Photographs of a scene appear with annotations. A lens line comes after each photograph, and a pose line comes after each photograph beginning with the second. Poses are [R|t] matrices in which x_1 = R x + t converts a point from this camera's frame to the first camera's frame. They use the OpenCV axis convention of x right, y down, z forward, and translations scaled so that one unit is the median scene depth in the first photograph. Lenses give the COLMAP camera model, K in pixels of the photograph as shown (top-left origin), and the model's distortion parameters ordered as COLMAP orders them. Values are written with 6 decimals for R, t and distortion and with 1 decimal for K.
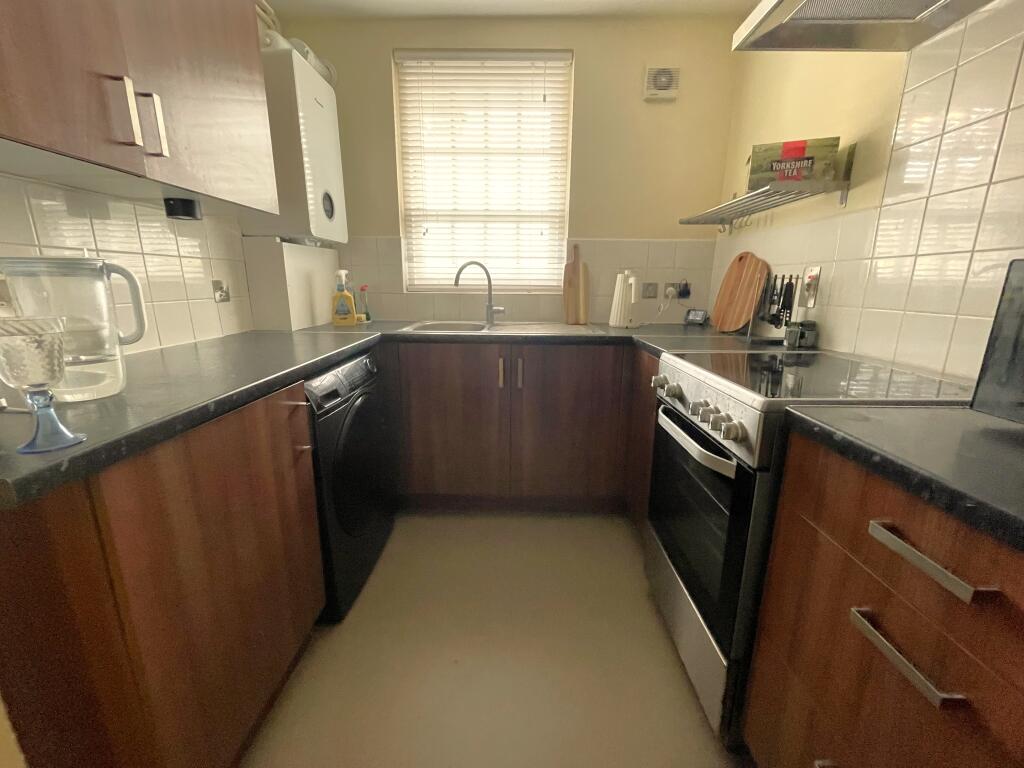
lens RADIAL K [[416.6, 0, 512.0], [0, 416.6, 384.0], [0, 0, 1]] dist [-0.000031, 0.000227]
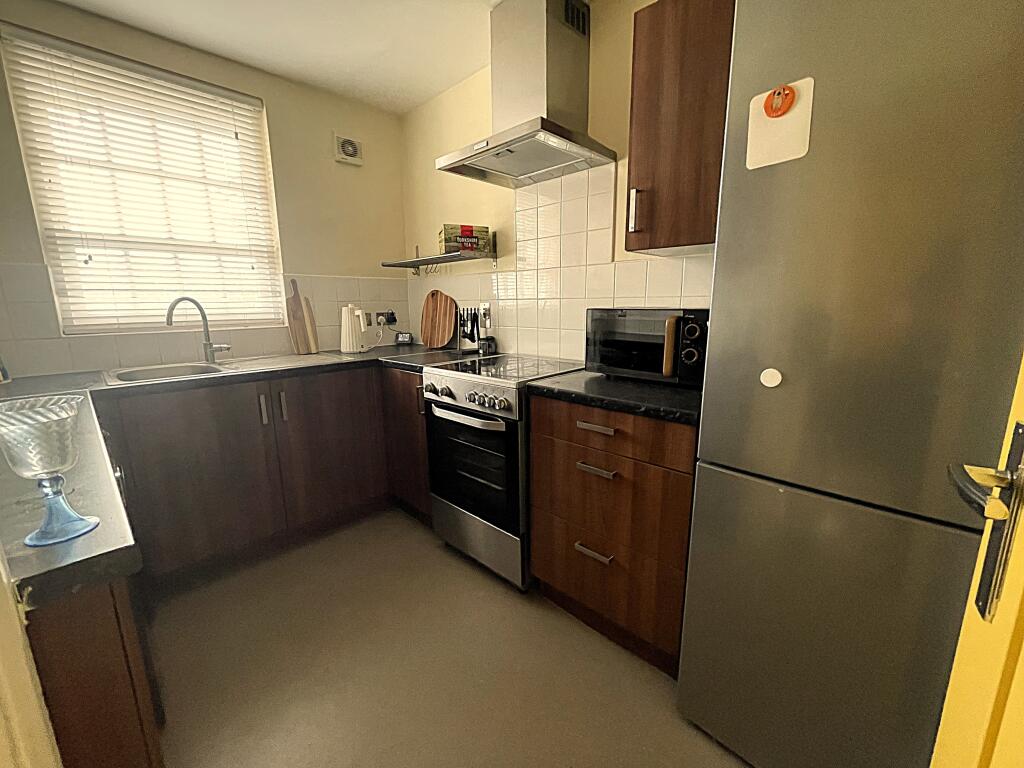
lens RADIAL K [[415.3, 0, 512.0], [0, 415.3, 384.0], [0, 0, 1]] dist [-0.001116, -0.000228]
pose [[0.694031, -0.152952, 0.703510, -0.313195], [0.185130, 0.982228, 0.030914, -0.006769], [-0.695736, 0.108786, 0.710012, -0.135084]]
